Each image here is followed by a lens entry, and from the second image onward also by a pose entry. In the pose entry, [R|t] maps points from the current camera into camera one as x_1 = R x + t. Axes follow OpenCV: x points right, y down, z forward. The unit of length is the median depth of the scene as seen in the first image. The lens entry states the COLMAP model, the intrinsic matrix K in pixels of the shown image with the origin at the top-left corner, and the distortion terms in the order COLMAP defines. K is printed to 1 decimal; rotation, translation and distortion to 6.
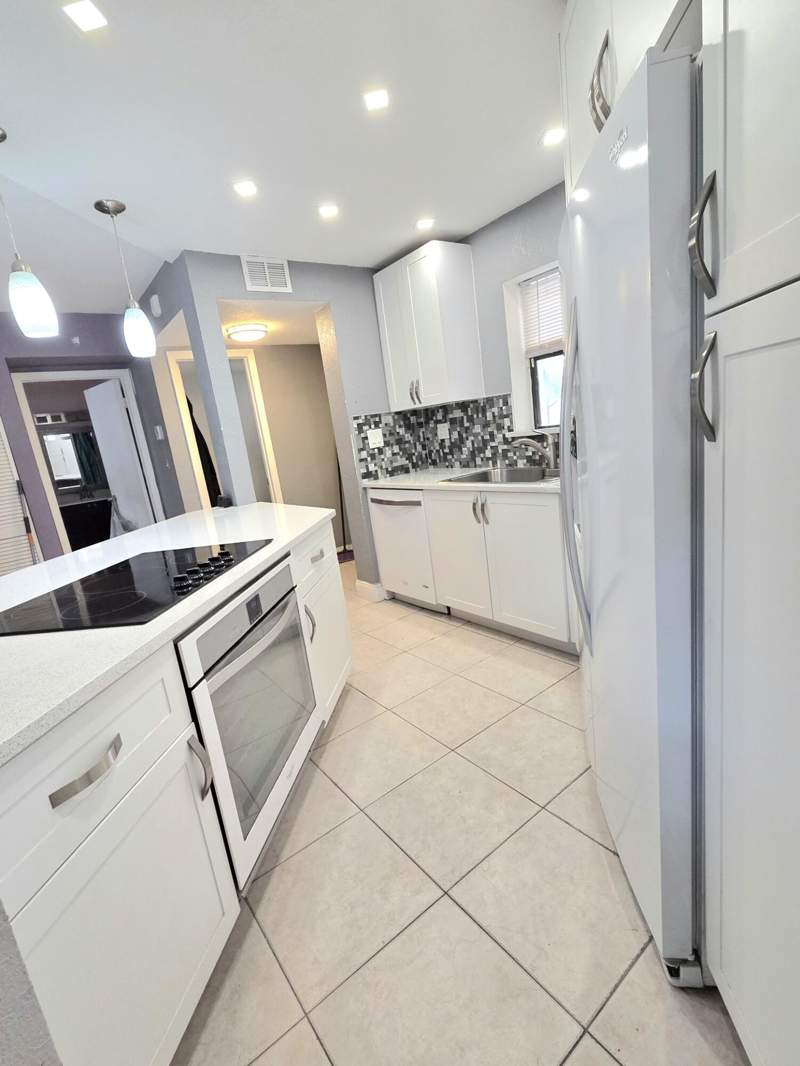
lens RADIAL K [[450.8, 0, 396.9], [0, 450.8, 531.8], [0, 0, 1]] dist [-0.000838, -0.000157]
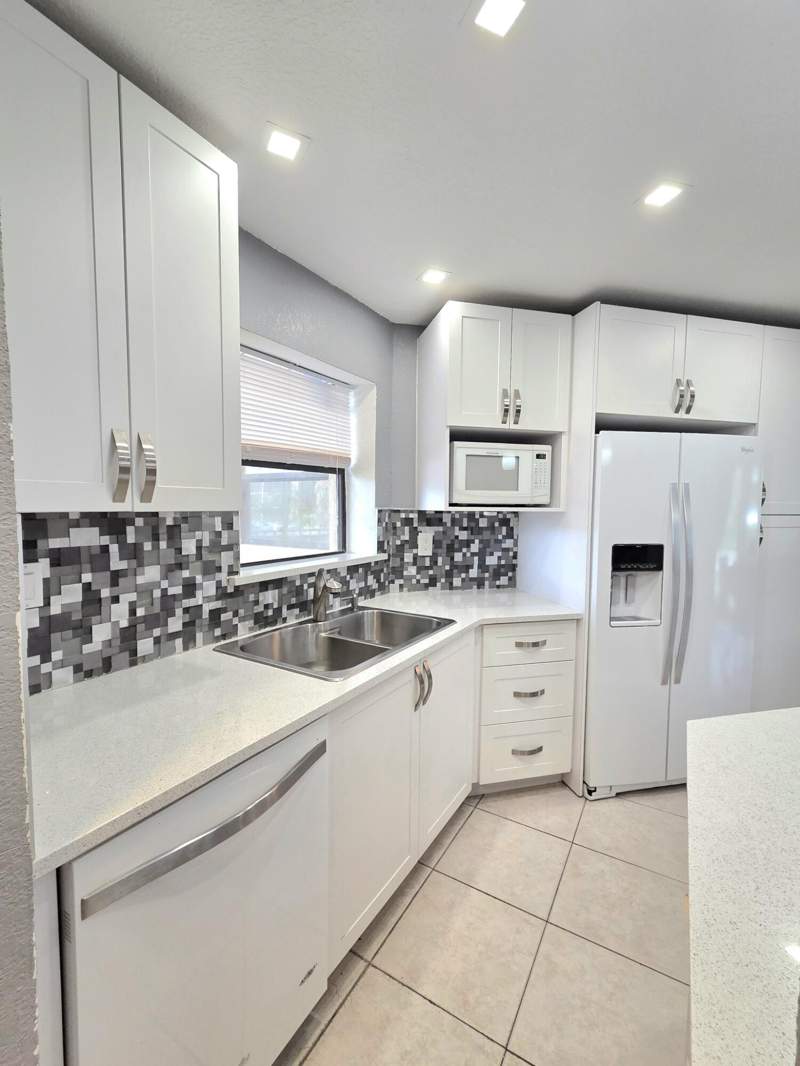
lens RADIAL K [[450.8, 0, 396.9], [0, 450.8, 531.8], [0, 0, 1]] dist [-0.000838, -0.000157]
pose [[-0.345253, 0.073393, 0.935636, -0.325625], [0.244703, 0.969493, 0.014247, -0.219747], [-0.906047, 0.233872, -0.352680, 0.944427]]
